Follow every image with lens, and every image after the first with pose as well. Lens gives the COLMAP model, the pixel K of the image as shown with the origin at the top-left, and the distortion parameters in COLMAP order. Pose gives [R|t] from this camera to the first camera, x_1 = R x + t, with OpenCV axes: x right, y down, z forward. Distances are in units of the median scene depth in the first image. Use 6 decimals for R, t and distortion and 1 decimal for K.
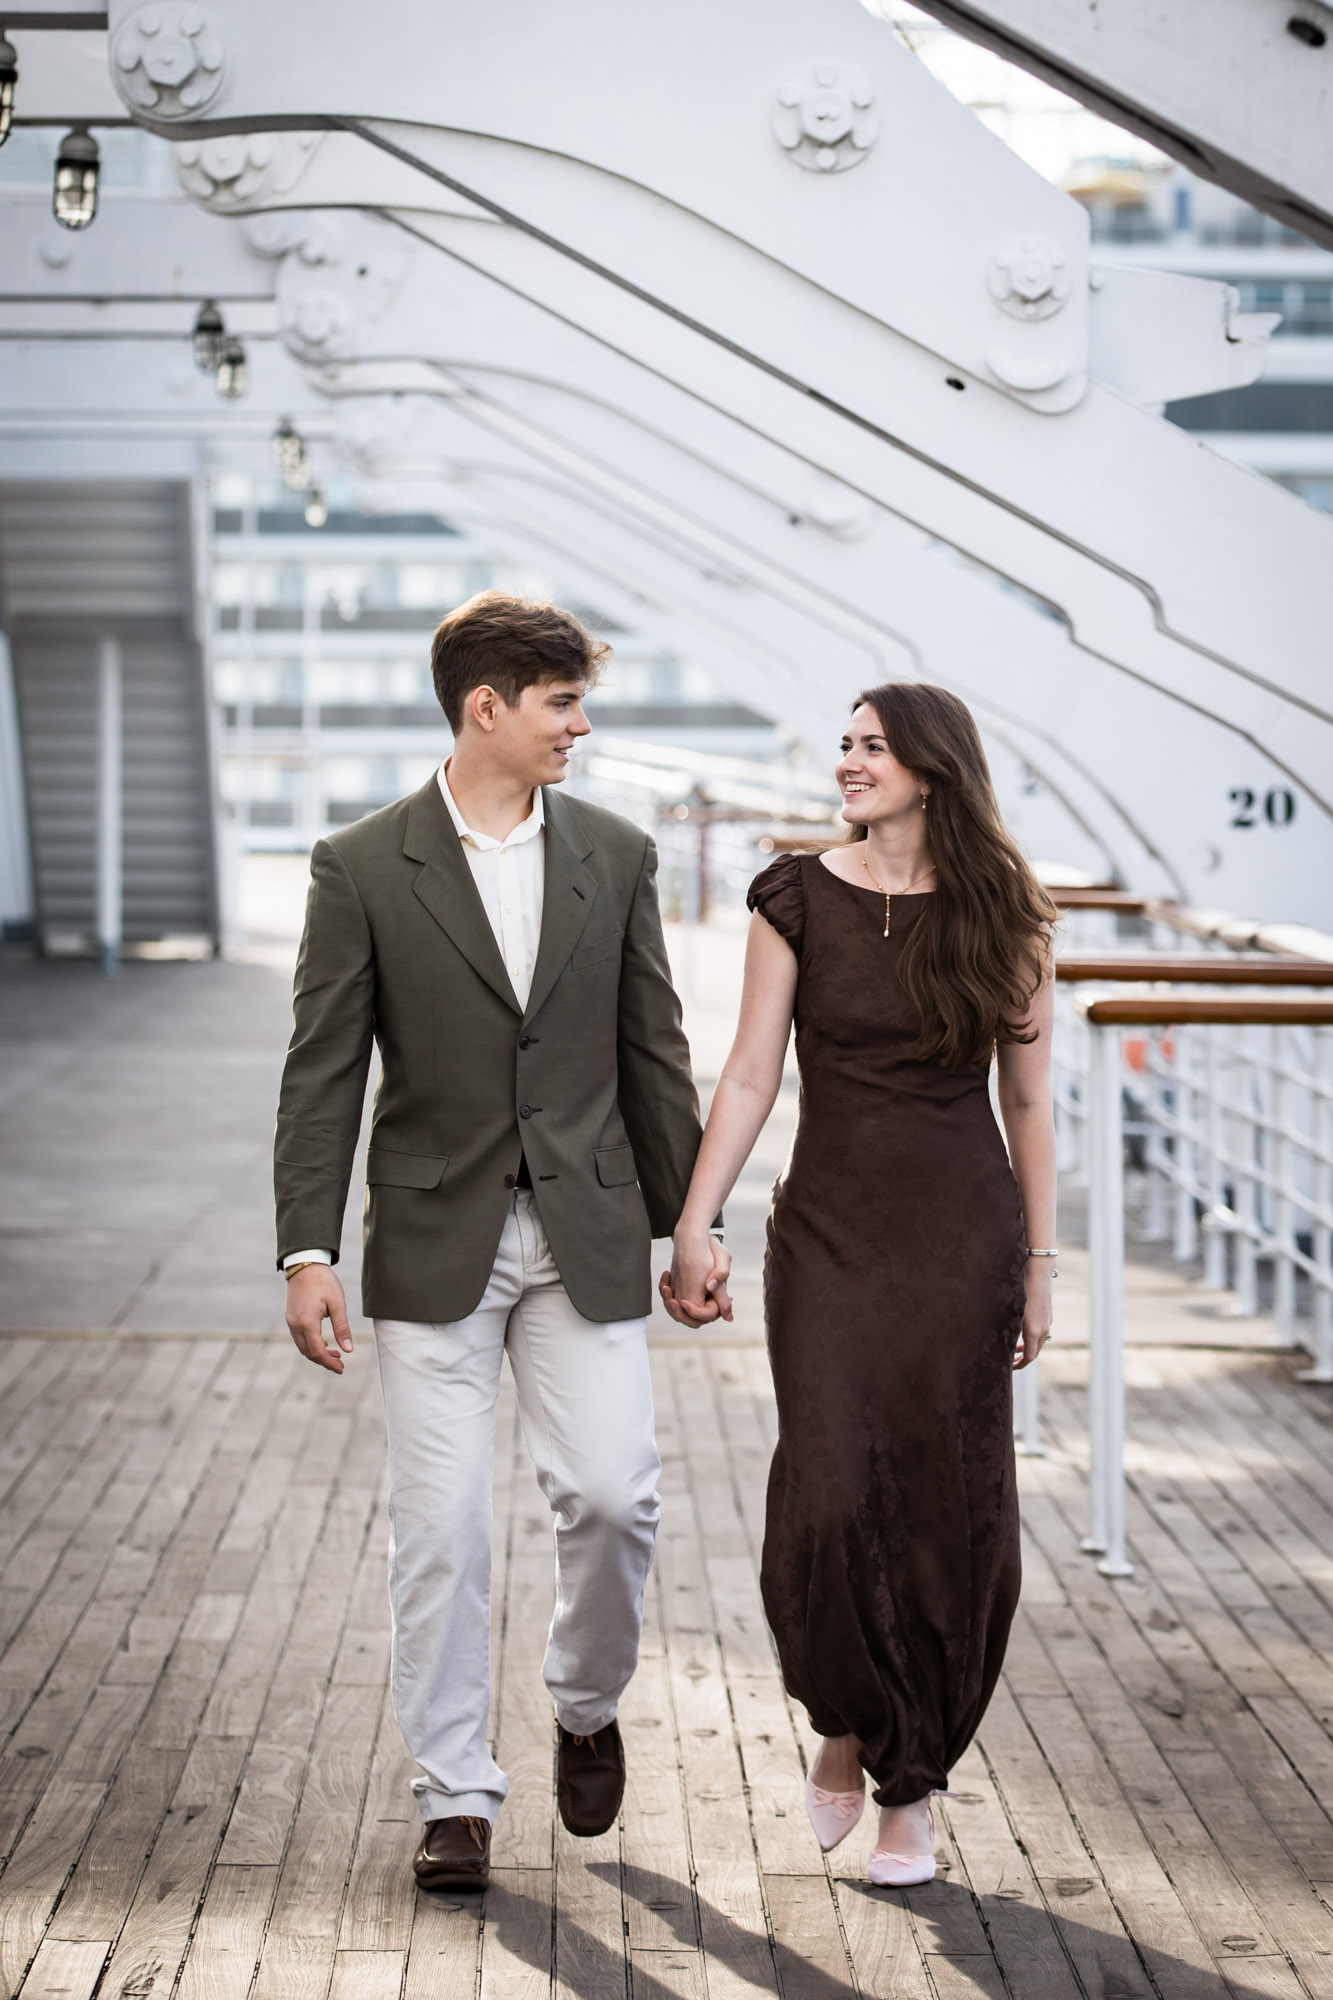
lens RADIAL K [[6941.6, 0, 666.5], [0, 6941.6, 1000.0], [0, 0, 1]] dist [-0.088595, -0.798258]
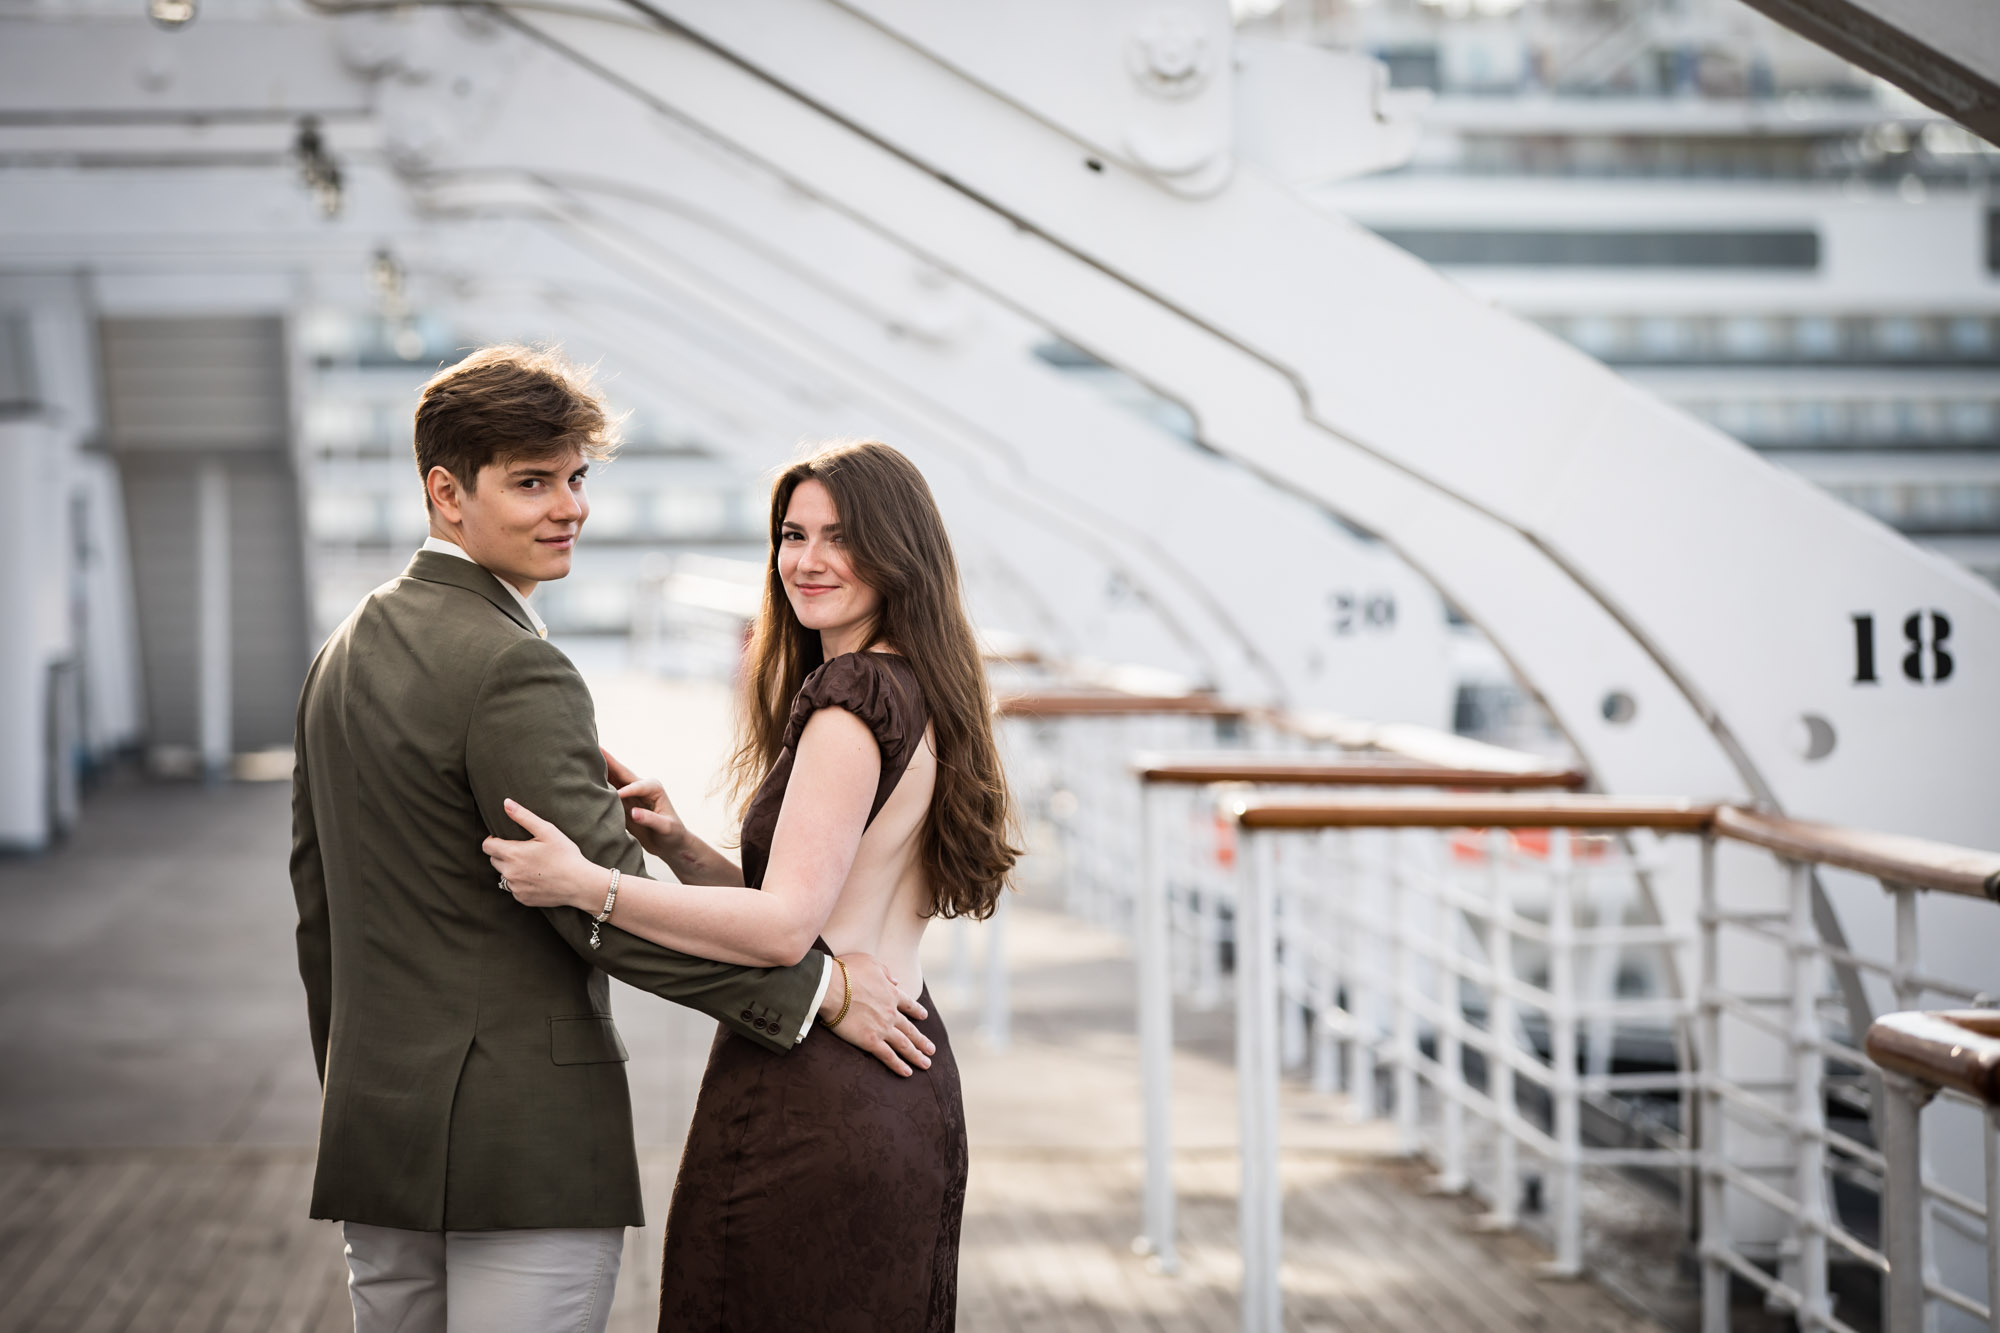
lens RADIAL K [[8069.0, 0, 1000.0], [0, 8069.0, 666.5], [0, 0, 1]] dist [0.257961, -2.014992]
pose [[0.999831, -0.010483, 0.015121, 0.014218], [0.010754, 0.999781, -0.017961, 0.000558], [-0.014930, 0.018120, 0.999724, -0.156779]]
